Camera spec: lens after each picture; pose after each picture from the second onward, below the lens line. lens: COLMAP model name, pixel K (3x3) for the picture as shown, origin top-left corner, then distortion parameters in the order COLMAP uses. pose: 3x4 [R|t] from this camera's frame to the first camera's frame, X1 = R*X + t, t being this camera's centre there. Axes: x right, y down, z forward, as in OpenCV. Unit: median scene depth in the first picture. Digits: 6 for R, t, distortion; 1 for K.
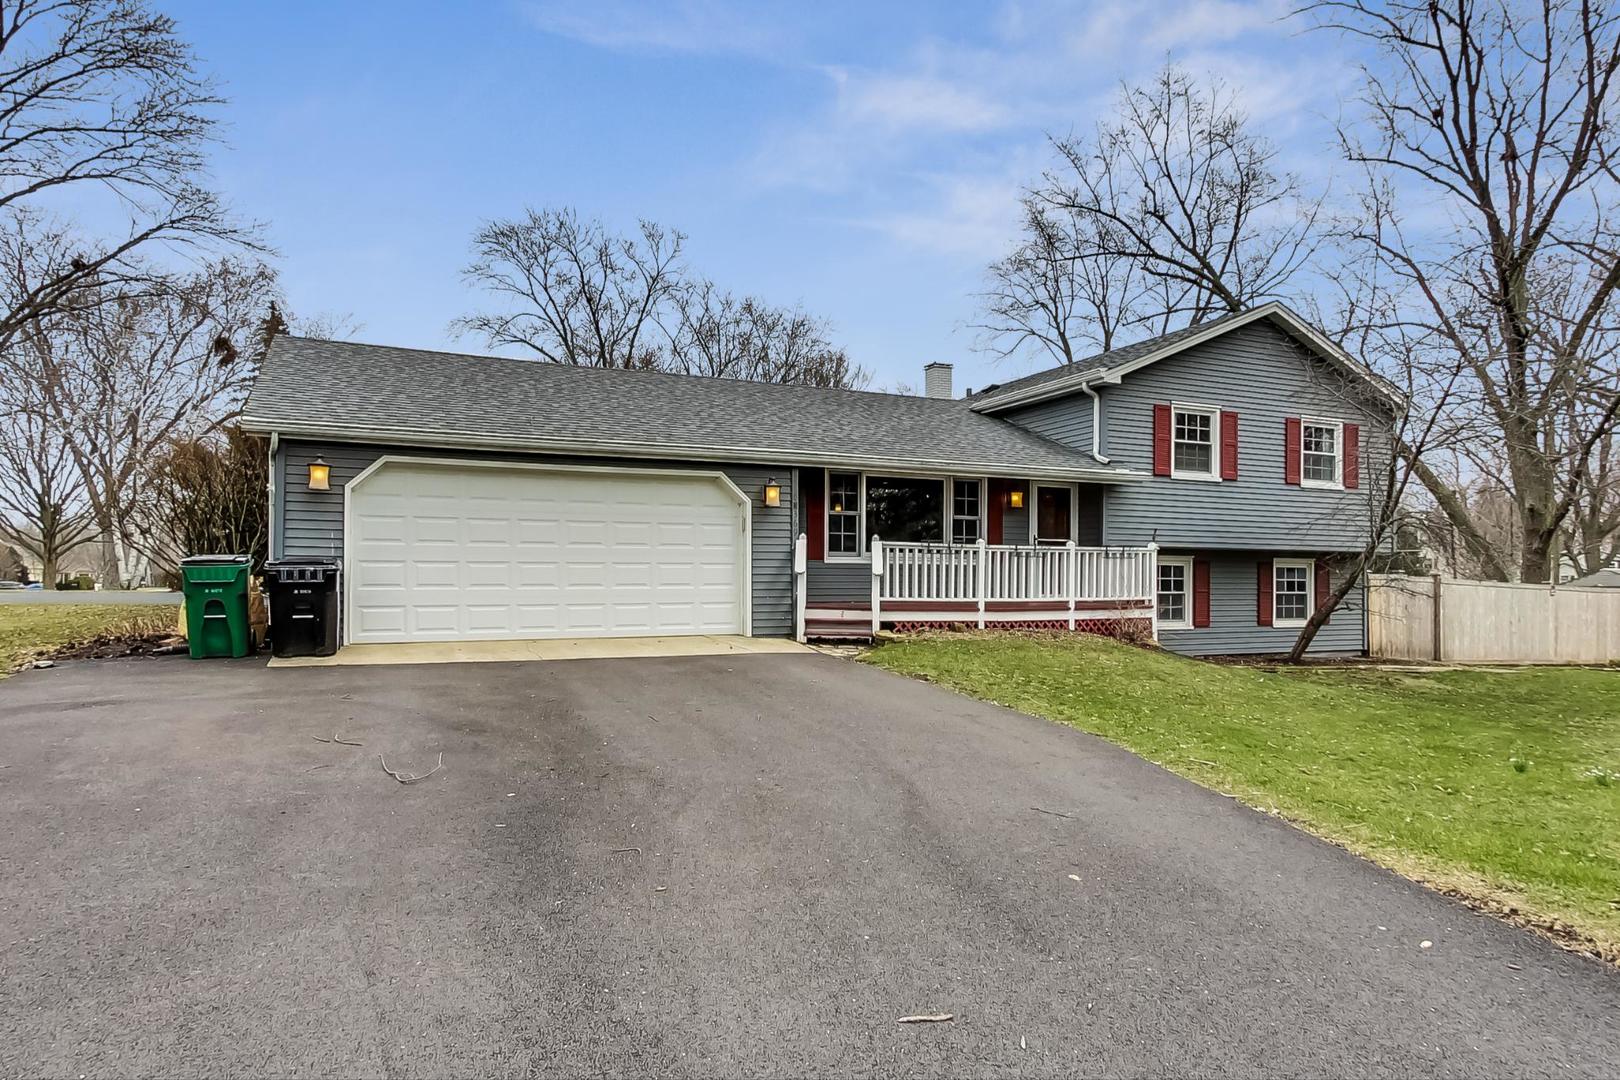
lens RADIAL K [[733.9, 0, 810.0], [0, 733.9, 540.0], [0, 0, 1]] dist [-0.001521, -0.000045]
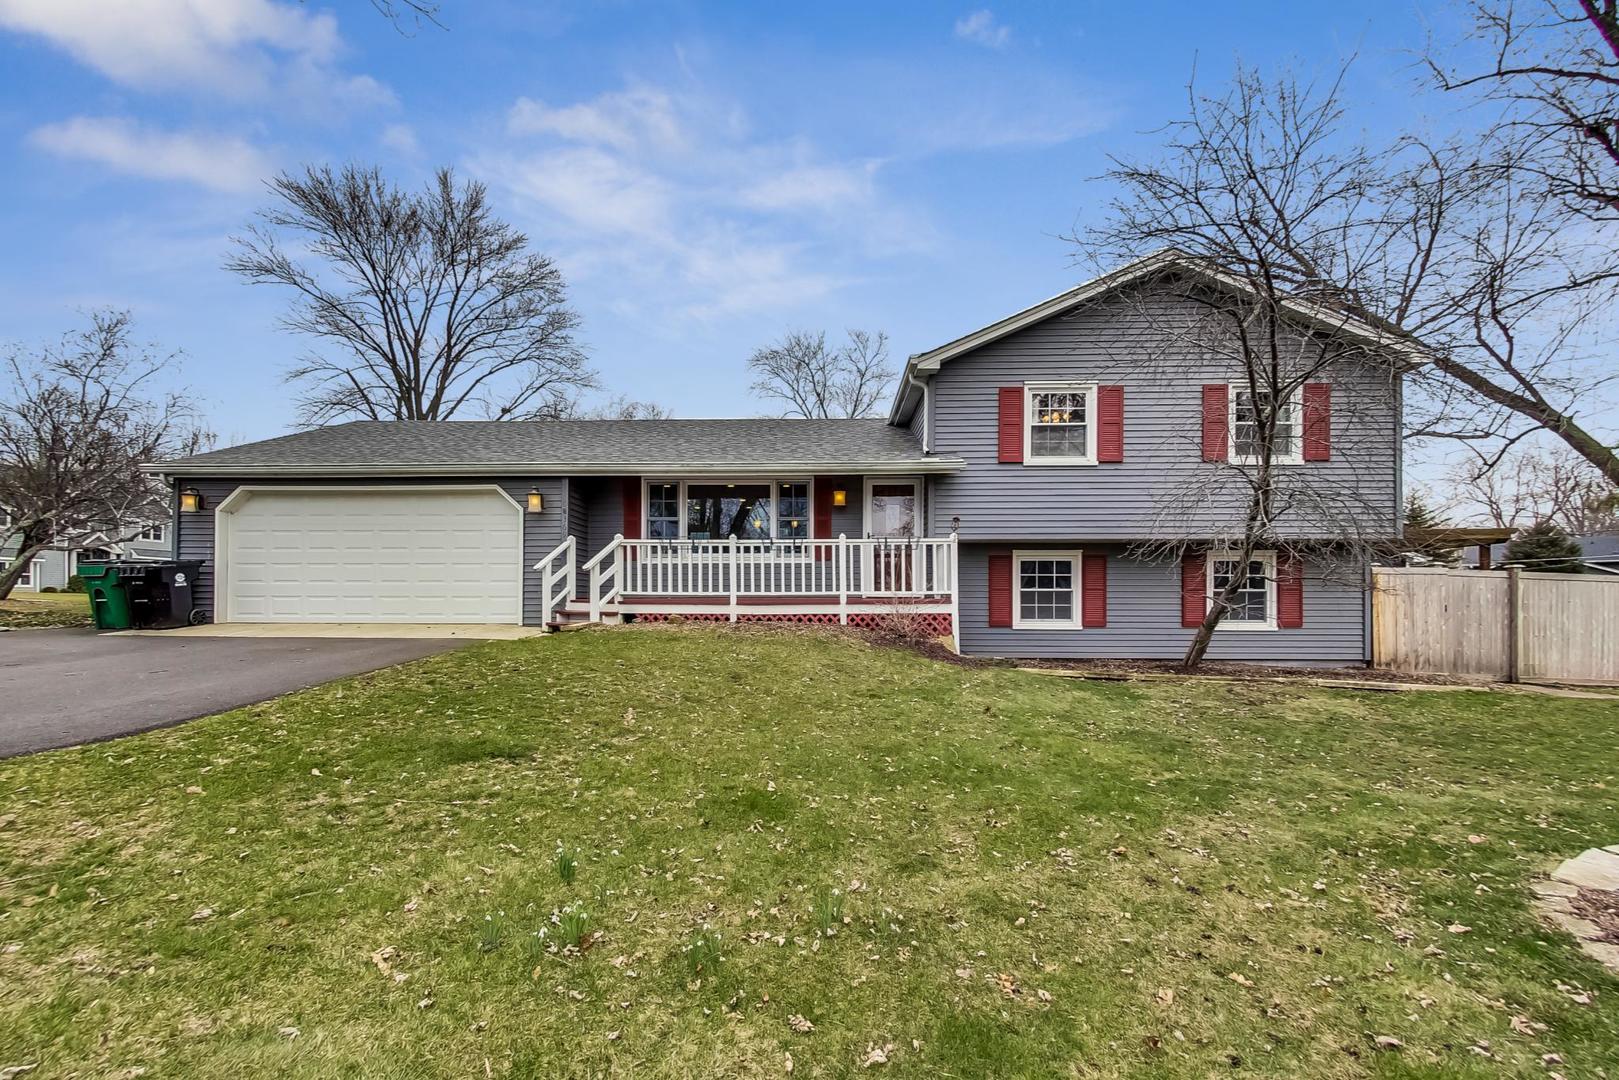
lens RADIAL K [[623.7, 0, 809.5], [0, 623.7, 540.0], [0, 0, 1]] dist [0.000185, -0.000202]
pose [[0.936273, -0.021857, -0.350591, 0.588081], [0.020761, 0.999761, -0.006885, 0.012146], [0.350658, -0.000832, 0.936503, 0.191348]]
